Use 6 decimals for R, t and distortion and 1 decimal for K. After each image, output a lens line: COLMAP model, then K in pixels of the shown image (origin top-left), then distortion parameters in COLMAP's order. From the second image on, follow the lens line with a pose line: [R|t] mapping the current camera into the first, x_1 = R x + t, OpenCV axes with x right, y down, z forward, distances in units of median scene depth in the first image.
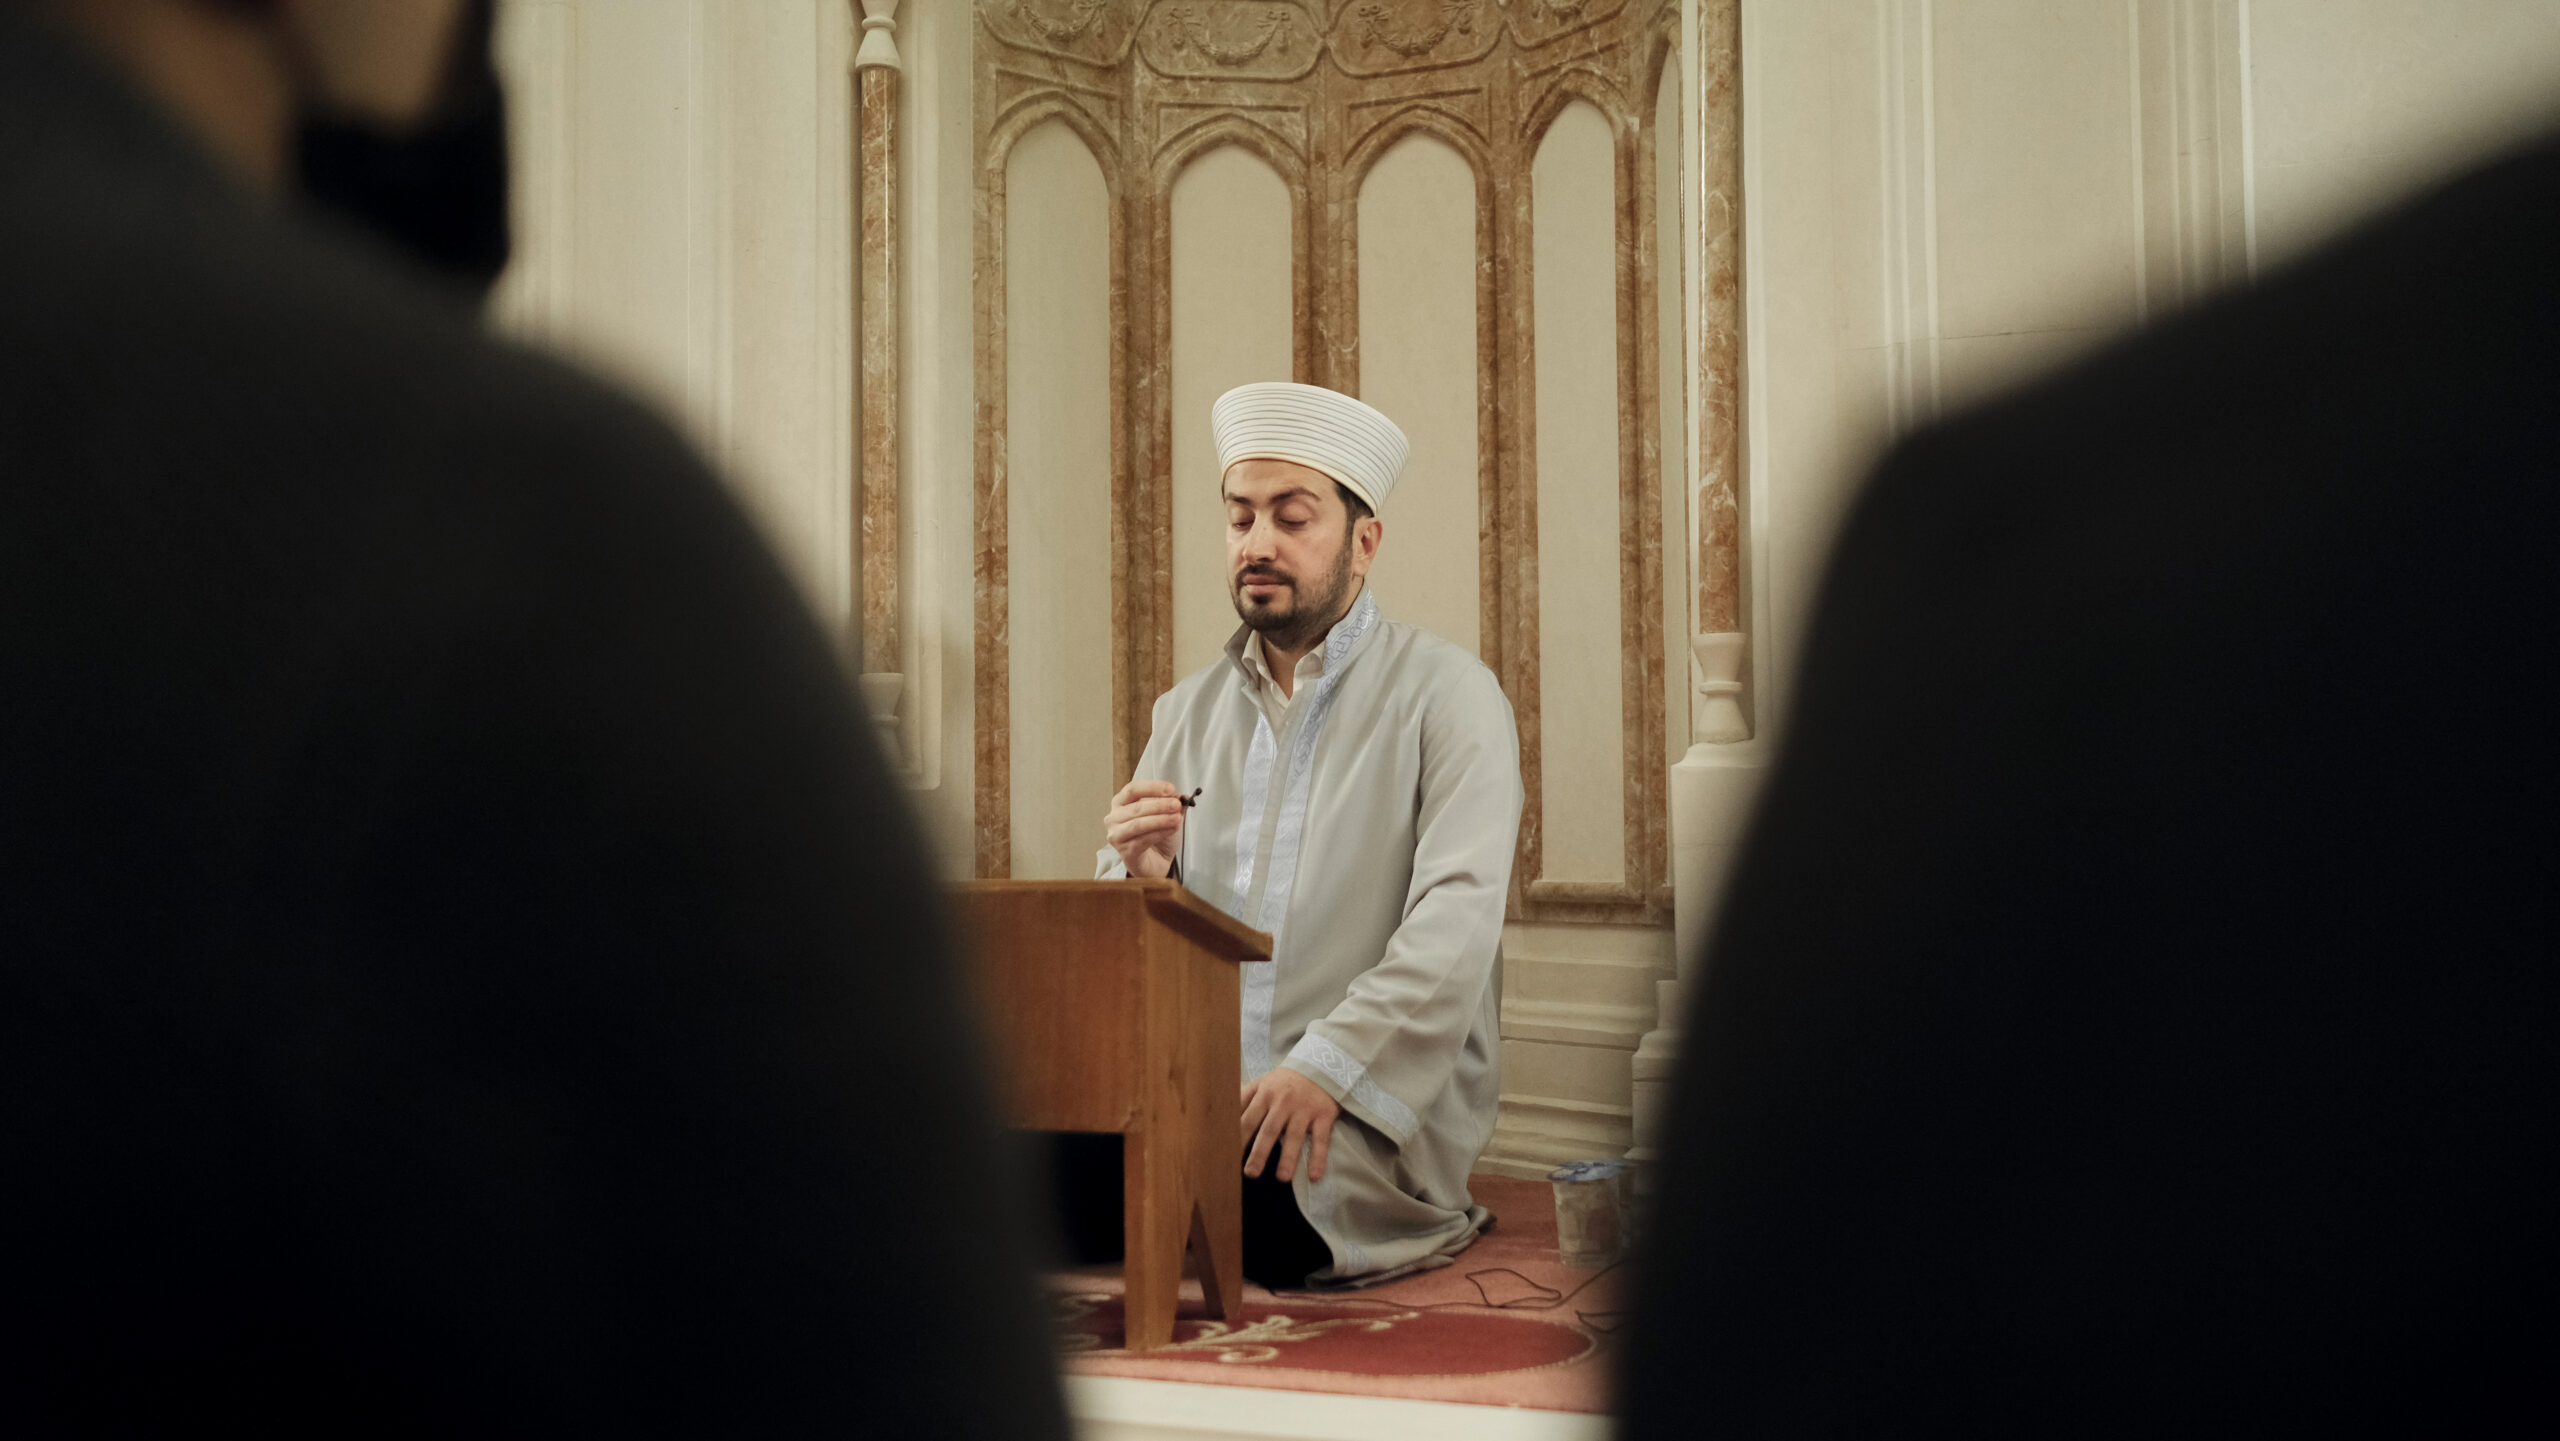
lens RADIAL K [[2583.2, 0, 1275.1], [0, 2583.2, 720.0], [0, 0, 1]] dist [0.000214, 0.000000]
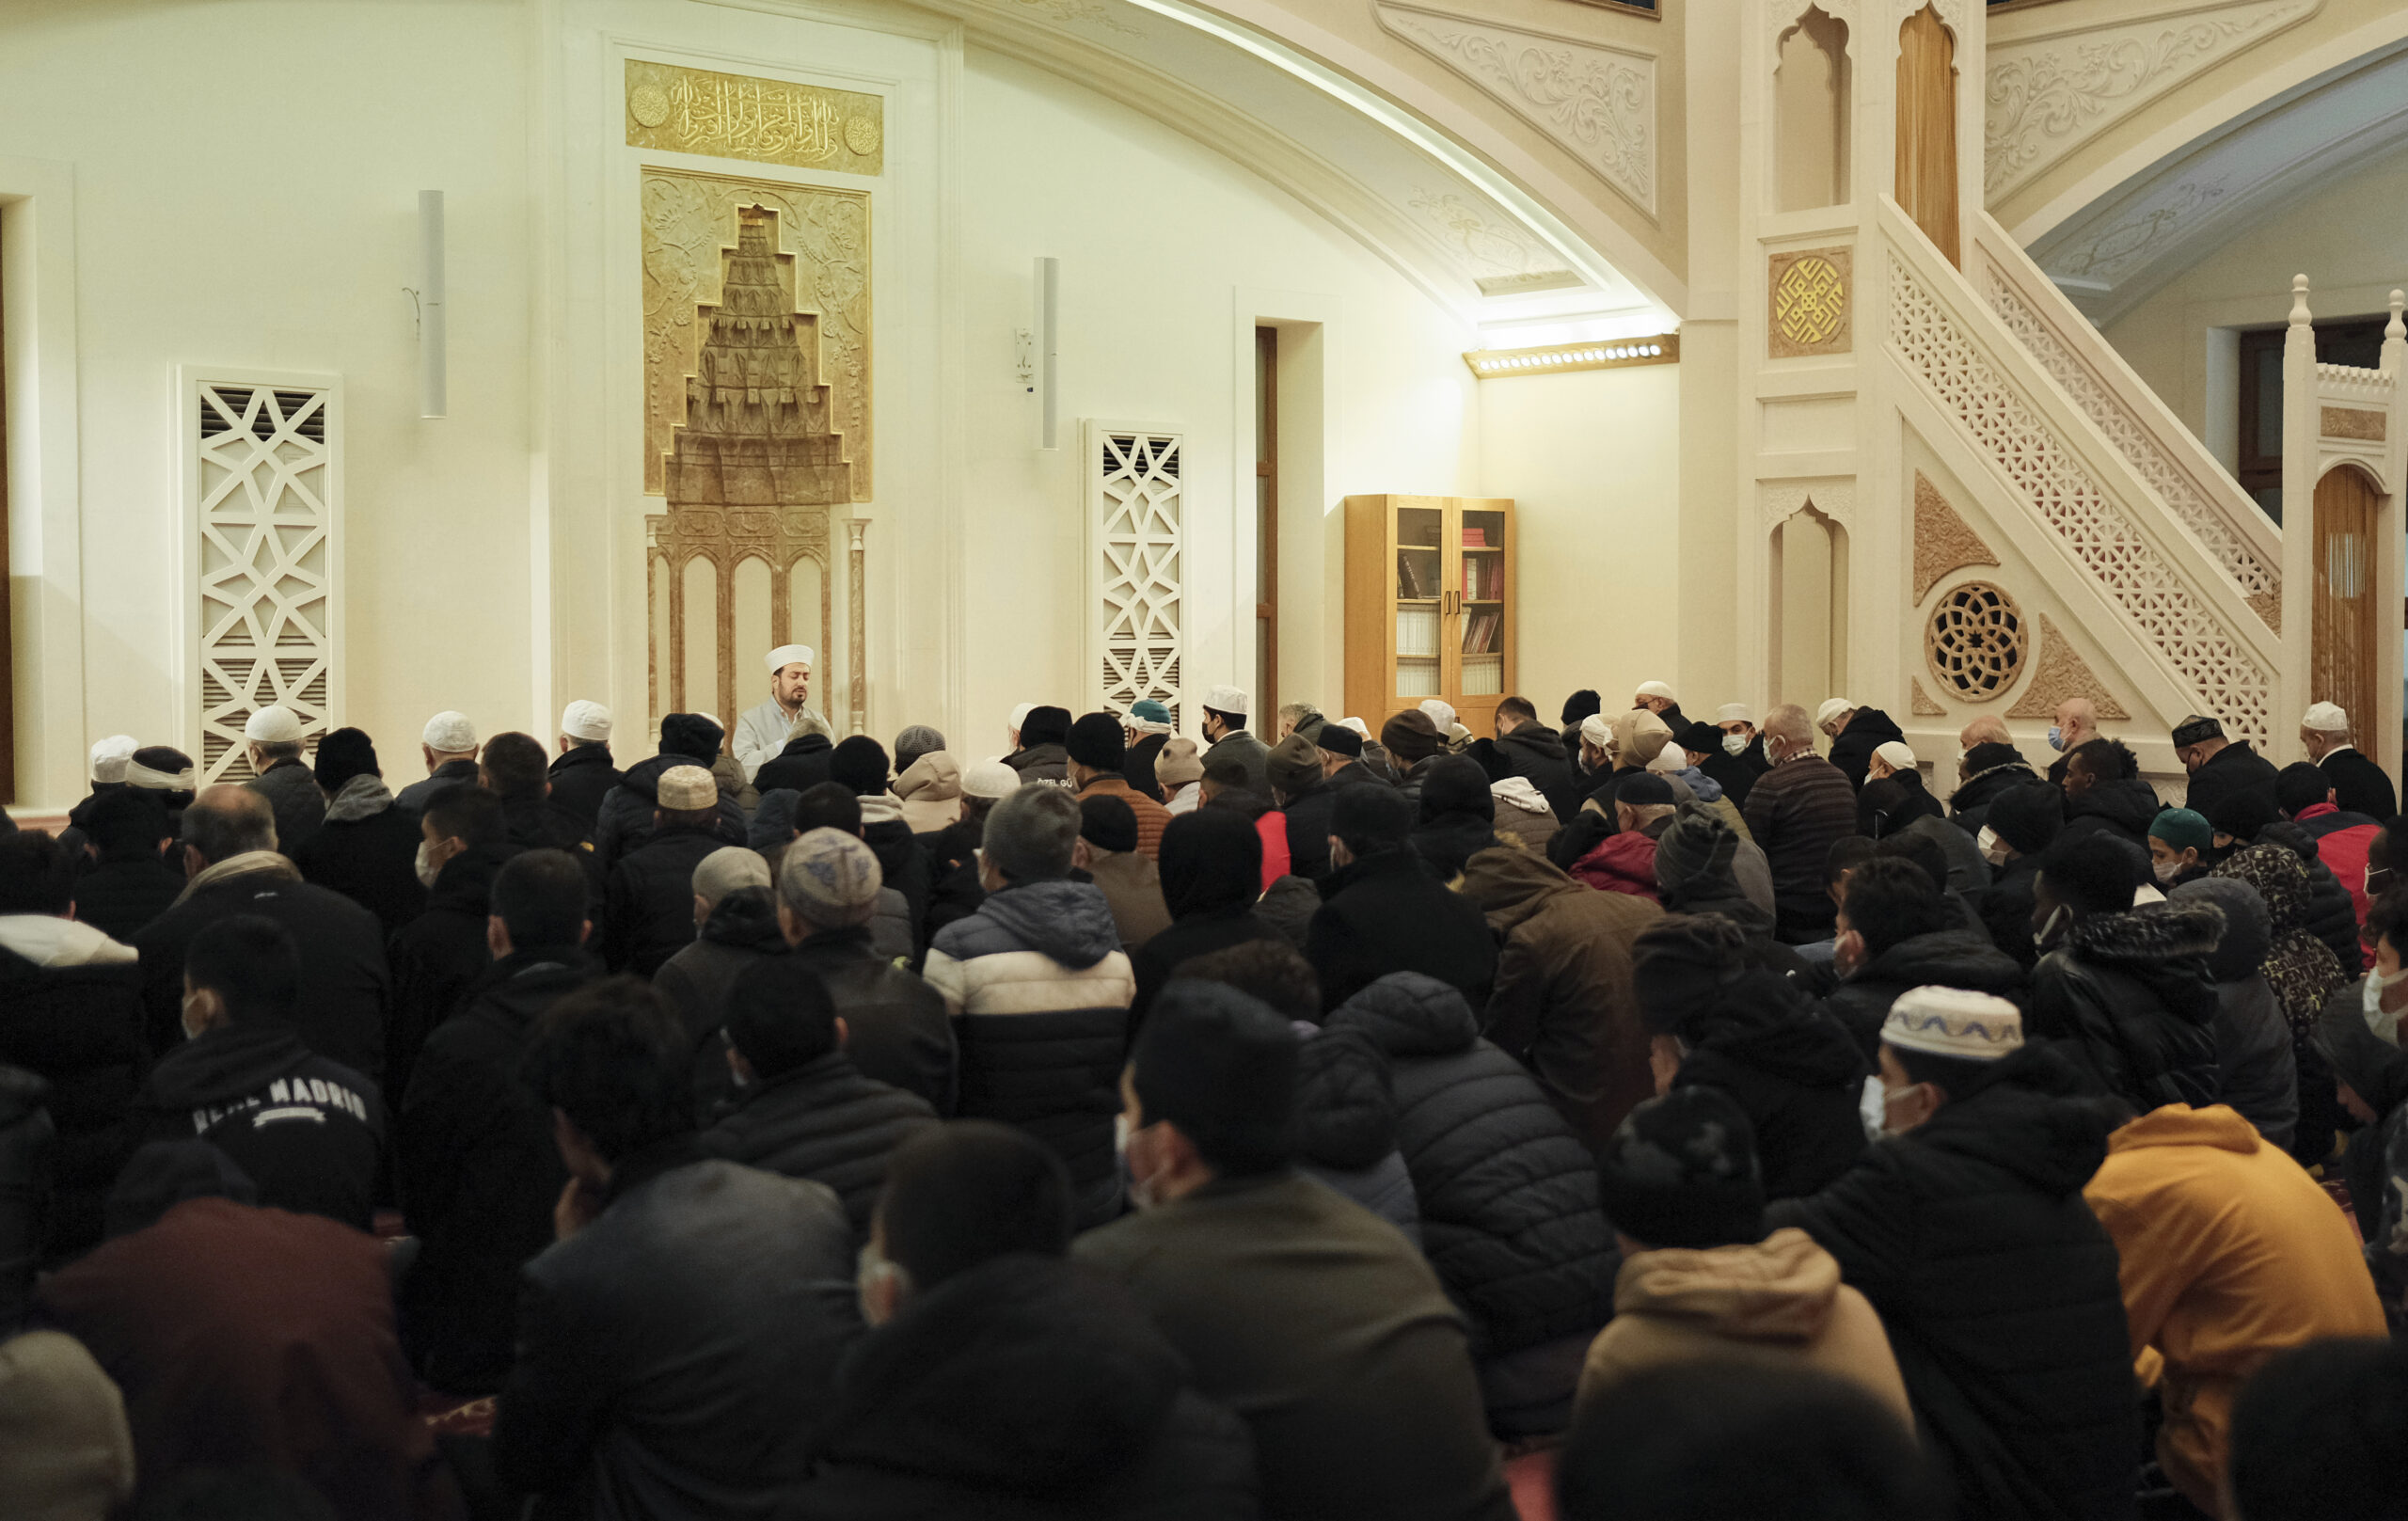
lens RADIAL K [[2759.7, 0, 1347.7], [0, 2759.7, 729.1], [0, 0, 1]] dist [0.006599, 0.000000]
pose [[0.411406, -0.026934, 0.911054, -3.102403], [-0.047765, 0.997553, 0.051060, -0.233377], [-0.910200, -0.064523, 0.409112, -1.384151]]
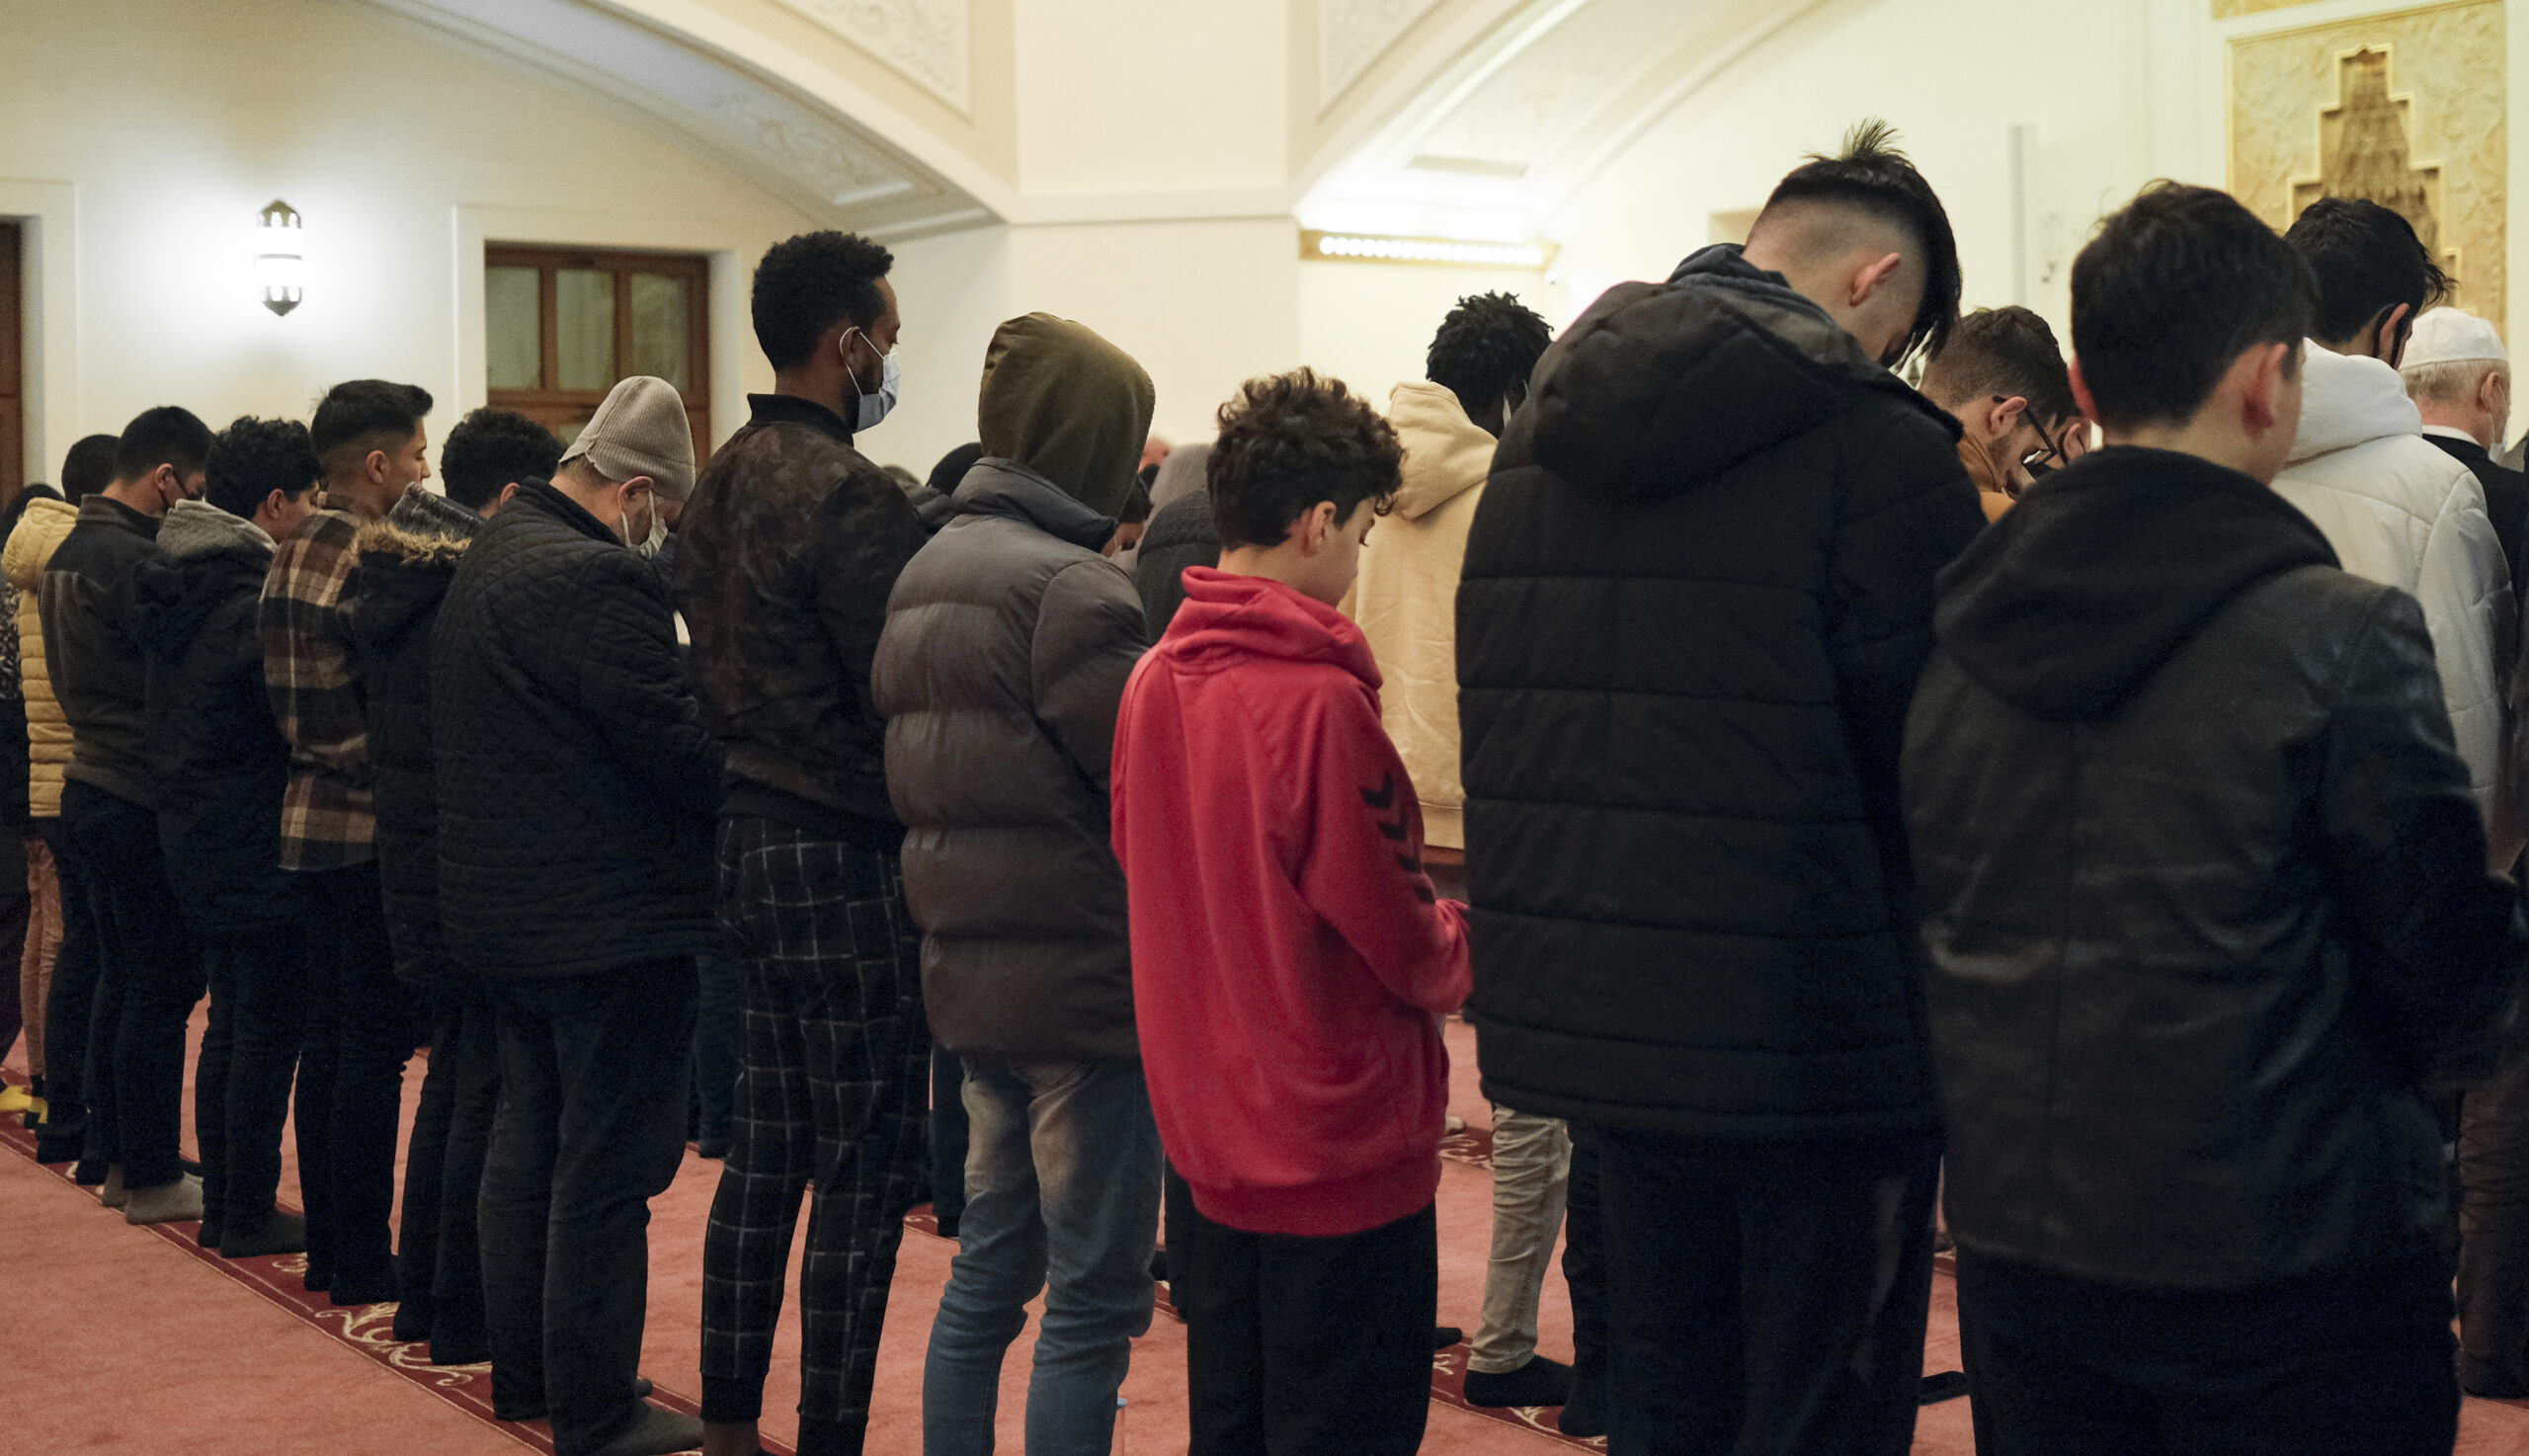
lens RADIAL K [[3069.6, 0, 1278.1], [0, 3069.6, 629.6], [0, 0, 1]] dist [-0.010608, 0.000000]
pose [[0.865323, 0.011091, -0.501092, 0.656454], [0.030045, 0.996809, 0.073948, -0.355654], [0.500313, -0.079045, 0.862229, -2.660723]]
